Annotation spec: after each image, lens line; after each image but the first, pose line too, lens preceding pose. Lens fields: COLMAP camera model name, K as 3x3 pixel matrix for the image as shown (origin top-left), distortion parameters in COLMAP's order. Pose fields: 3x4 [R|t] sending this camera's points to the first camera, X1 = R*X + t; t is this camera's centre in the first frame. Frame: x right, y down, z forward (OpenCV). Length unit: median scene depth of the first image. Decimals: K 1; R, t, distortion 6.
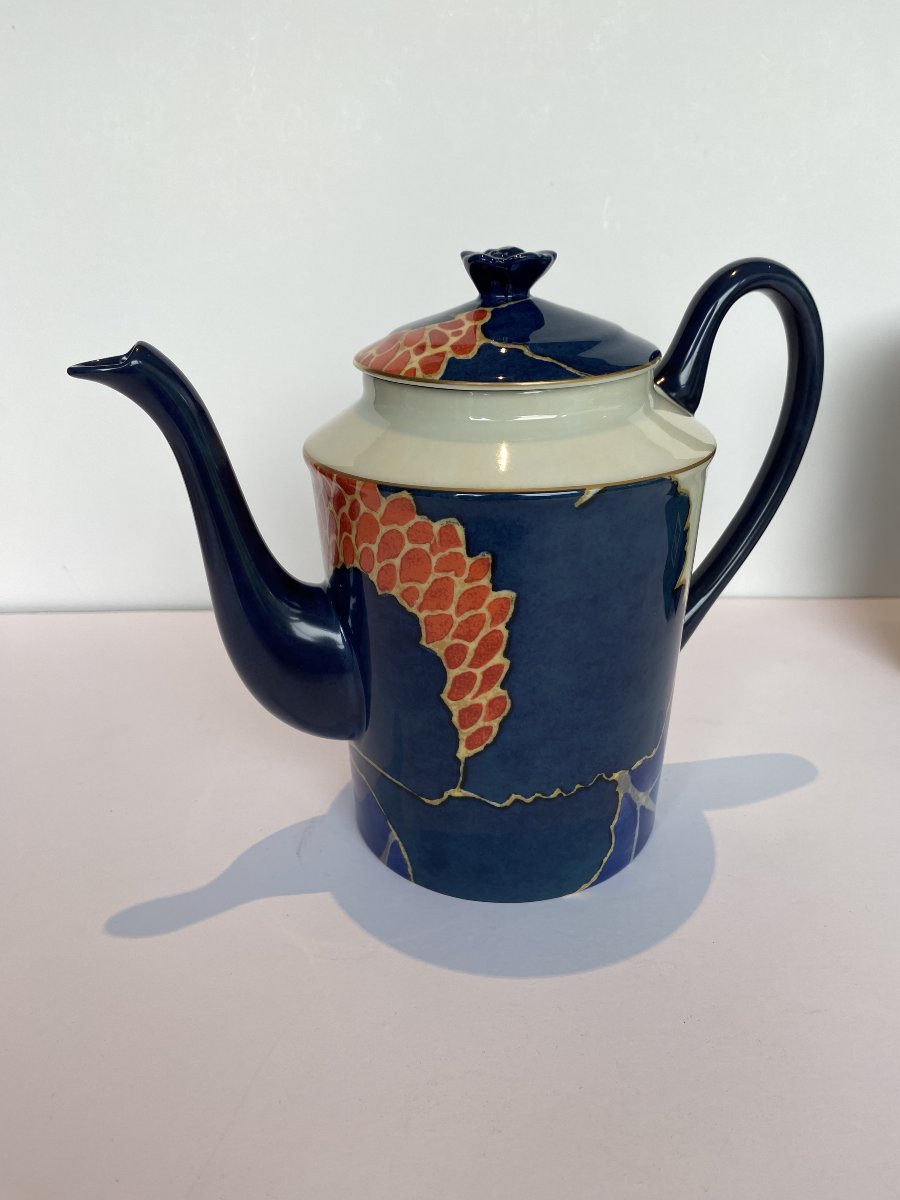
lens RADIAL K [[896.8, 0, 446.6], [0, 896.8, 580.1], [0, 0, 1]] dist [0.050520, 0.000823]
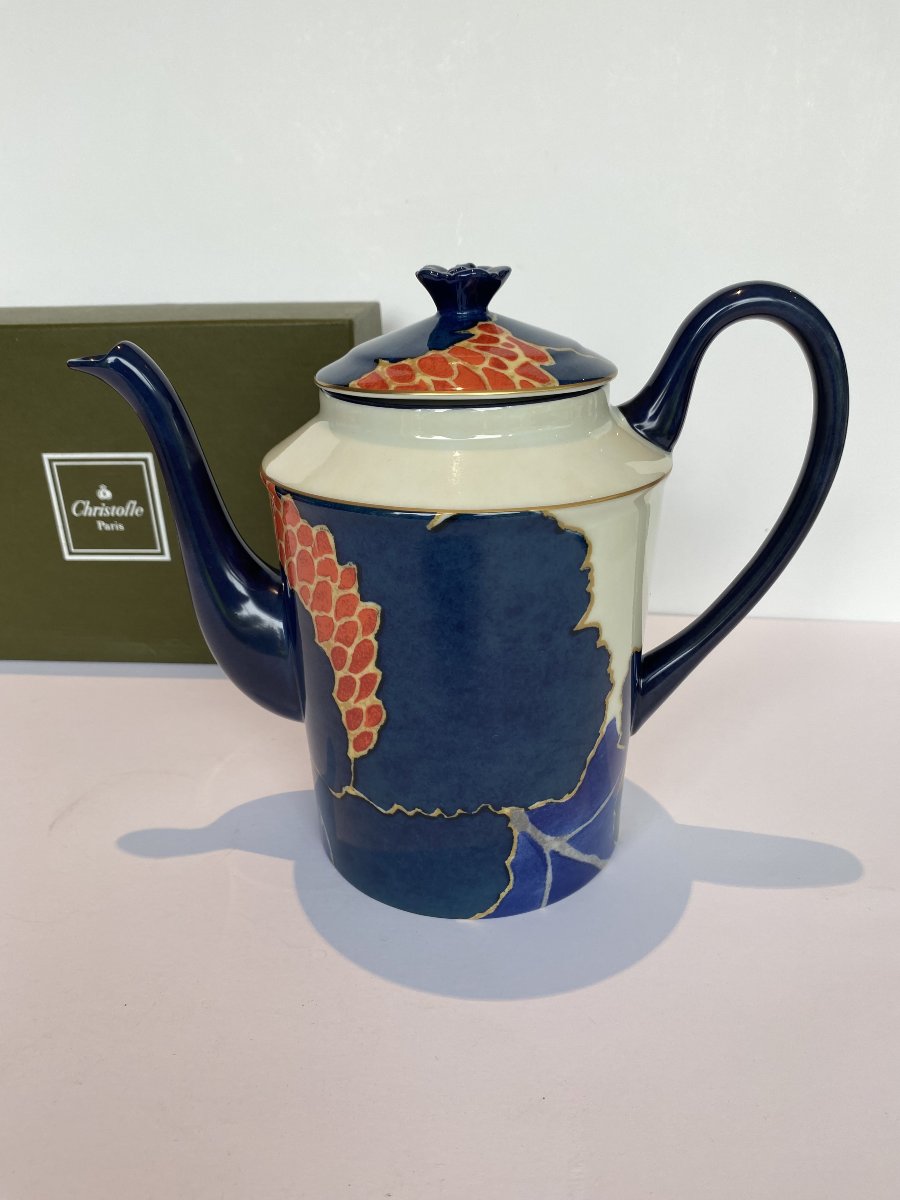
lens RADIAL K [[897.3, 0, 450.0], [0, 897.3, 600.0], [0, 0, 1]] dist [0.120923, -0.211373]
pose [[0.927277, 0.151658, -0.342282, 0.475039], [-0.145254, 0.988396, 0.044431, -0.047246], [0.345048, 0.008518, 0.938546, 0.064786]]
